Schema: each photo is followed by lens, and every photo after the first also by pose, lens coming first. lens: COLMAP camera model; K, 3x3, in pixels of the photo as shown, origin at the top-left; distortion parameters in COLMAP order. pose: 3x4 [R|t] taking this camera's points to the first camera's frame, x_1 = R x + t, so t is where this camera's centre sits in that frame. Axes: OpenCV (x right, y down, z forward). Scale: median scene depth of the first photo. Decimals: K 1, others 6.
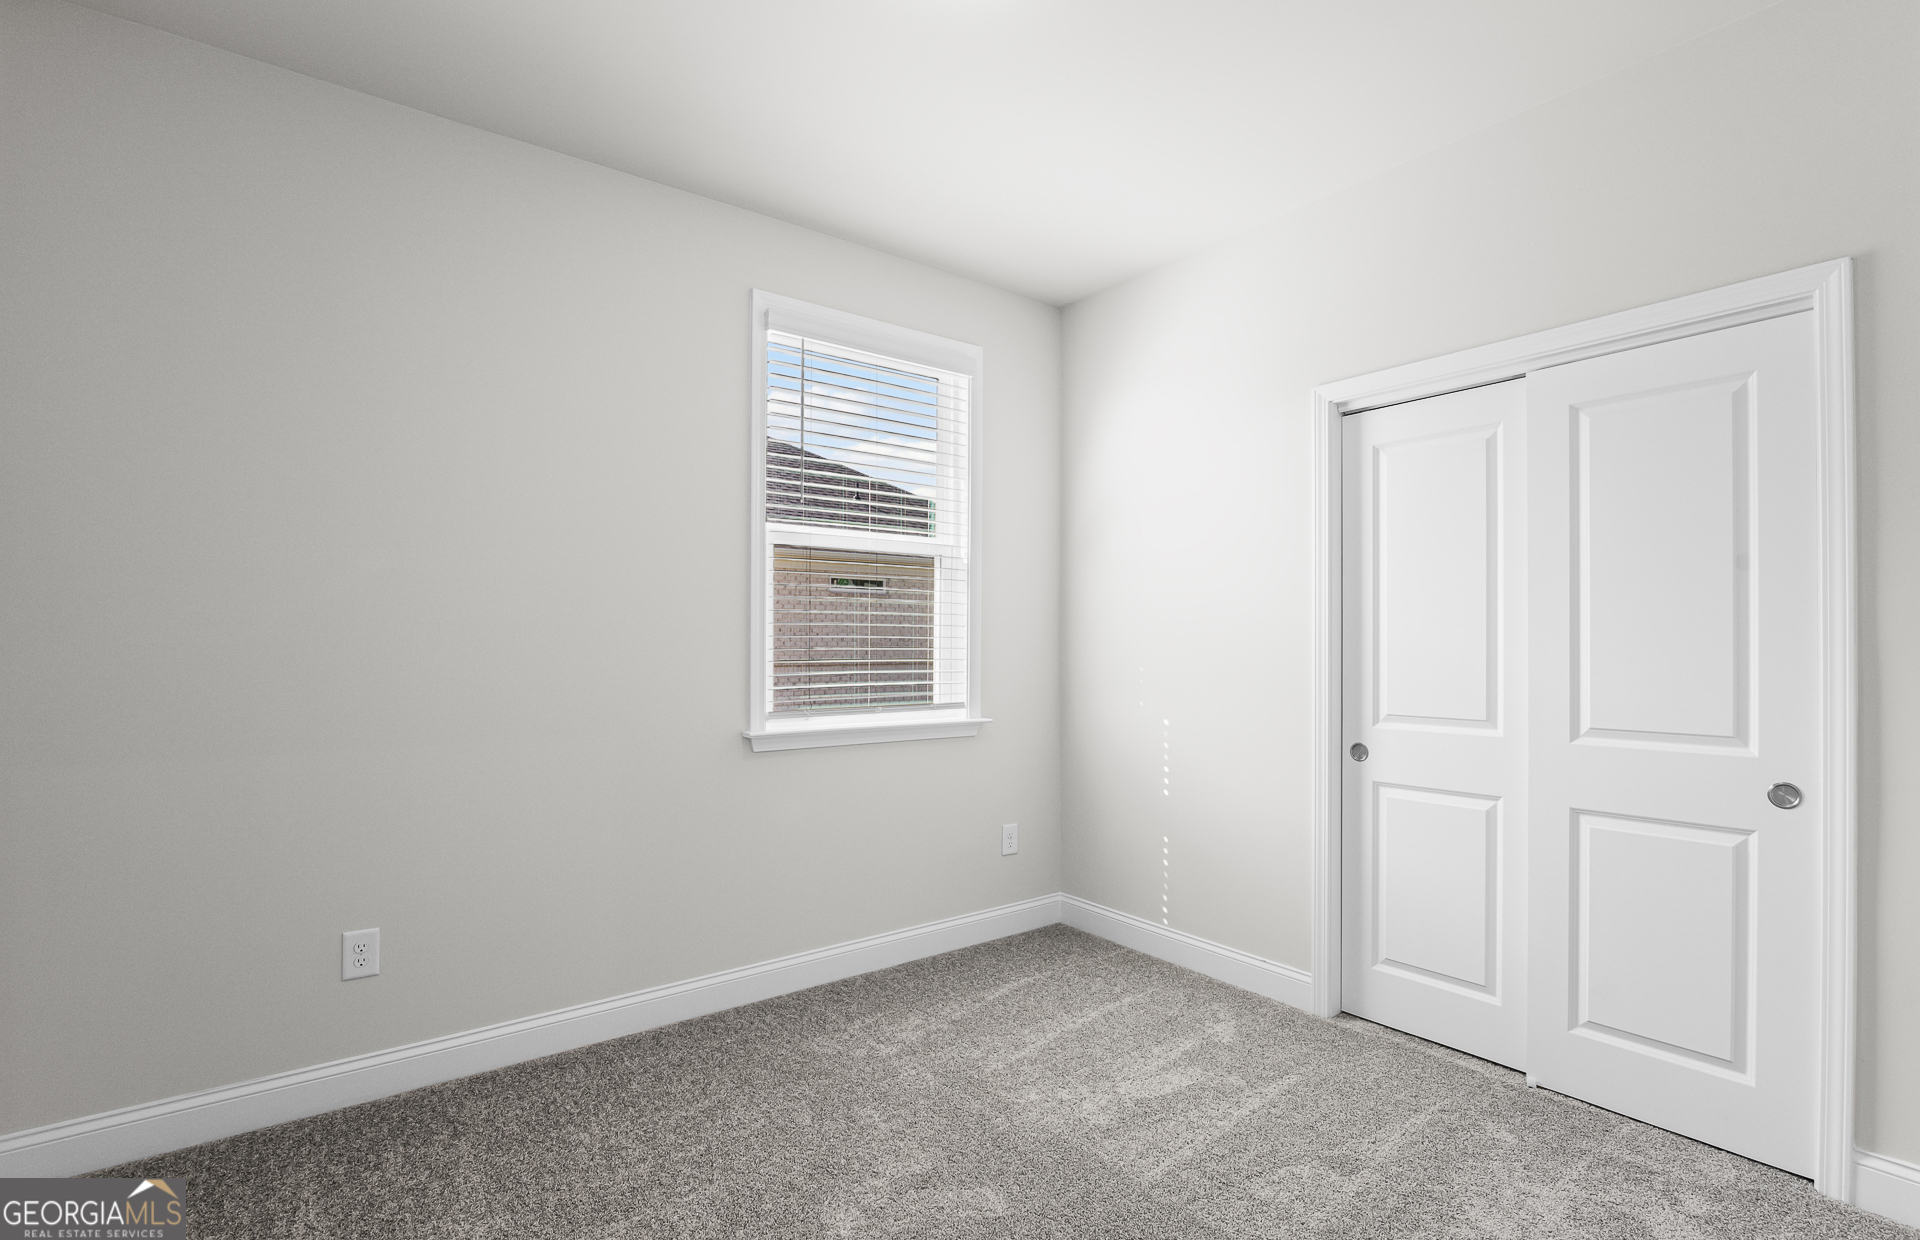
lens RADIAL K [[890.8, 0, 973.5], [0, 890.8, 647.1], [0, 0, 1]] dist [-0.012984, -0.000165]
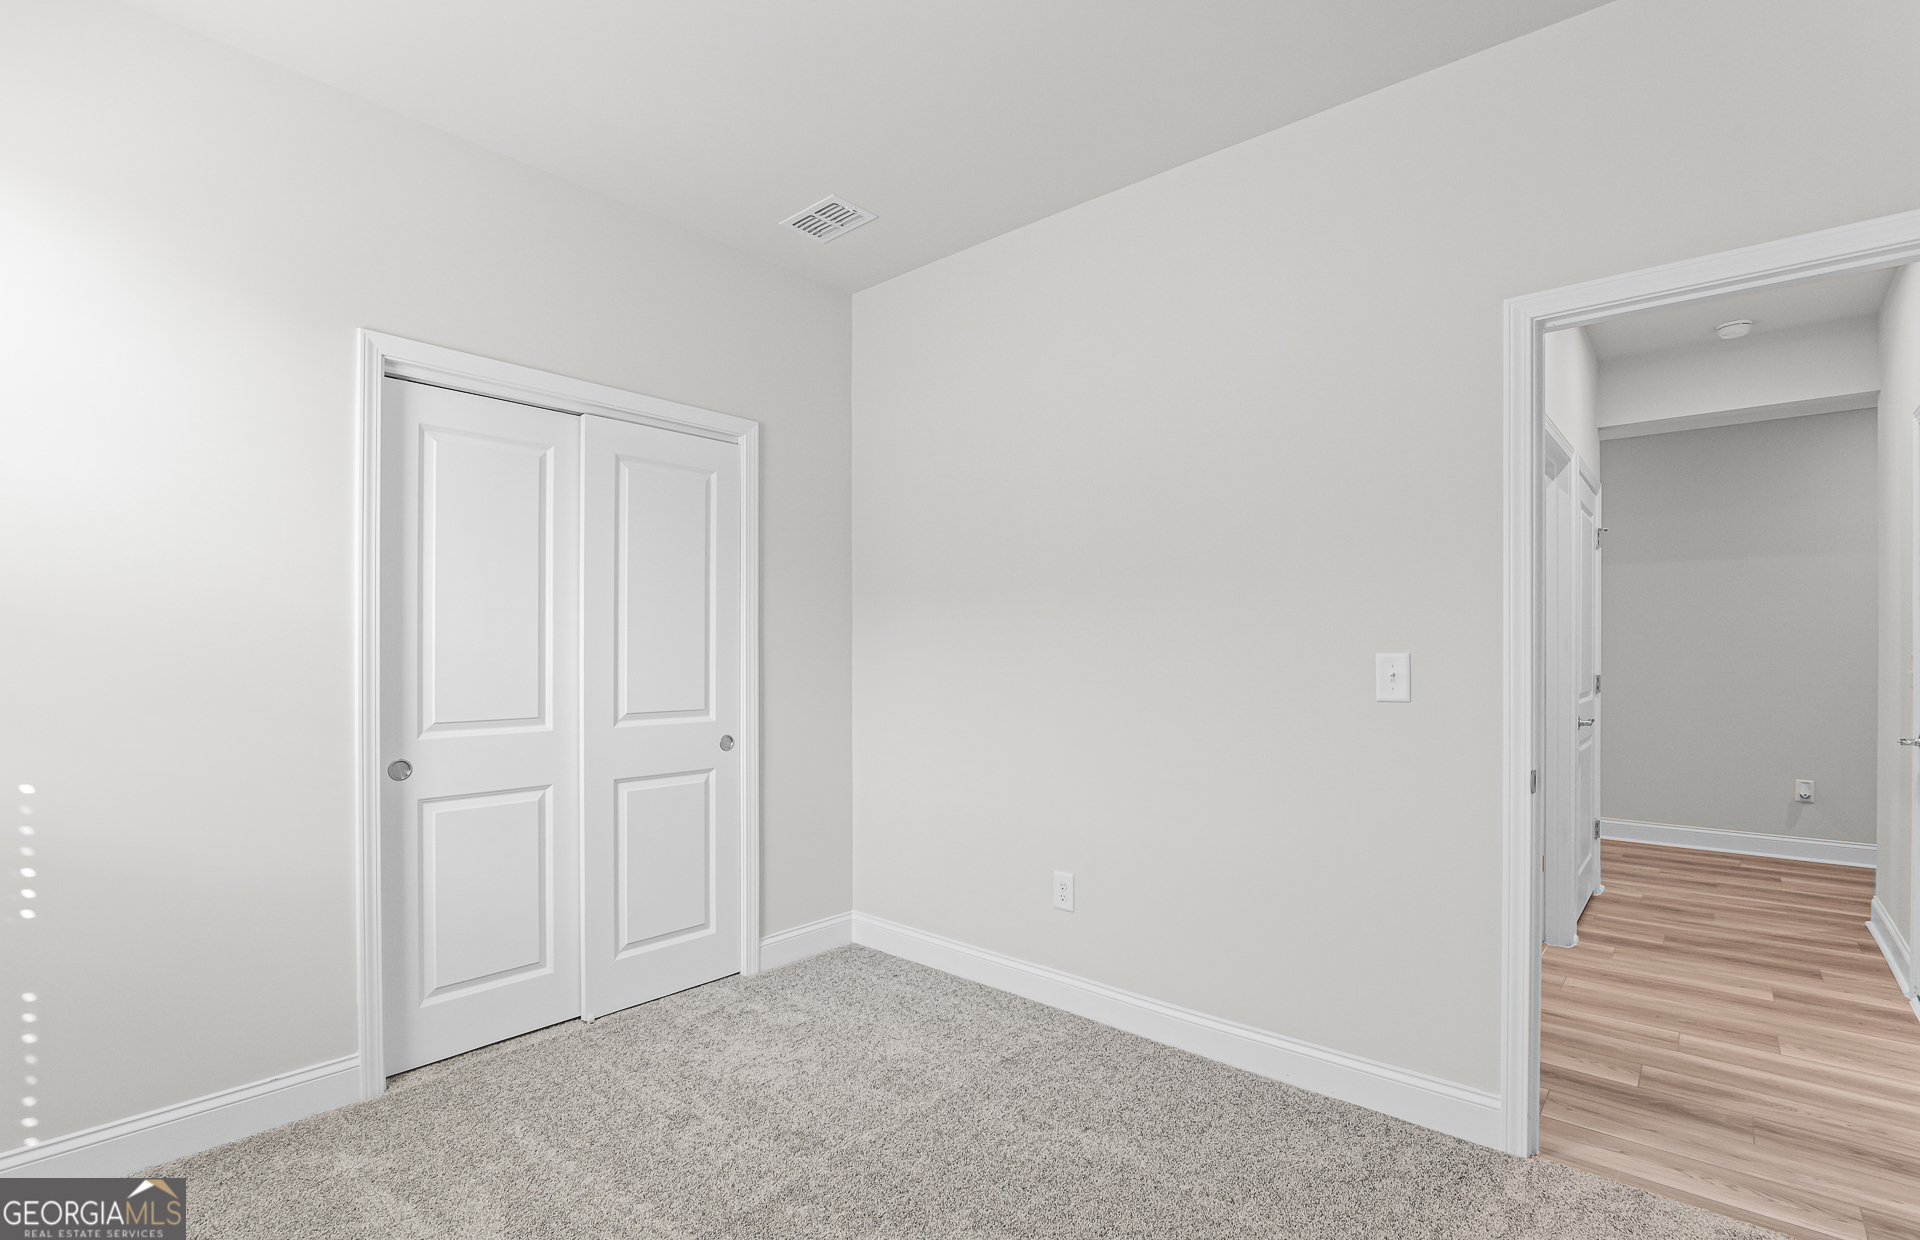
lens RADIAL K [[890.8, 0, 973.5], [0, 890.8, 647.1], [0, 0, 1]] dist [-0.012984, -0.000165]
pose [[-0.205918, -0.003186, 0.978564, -0.593535], [-0.008630, 0.999962, 0.001440, -0.009199], [-0.978531, -0.008148, -0.205938, 0.704498]]
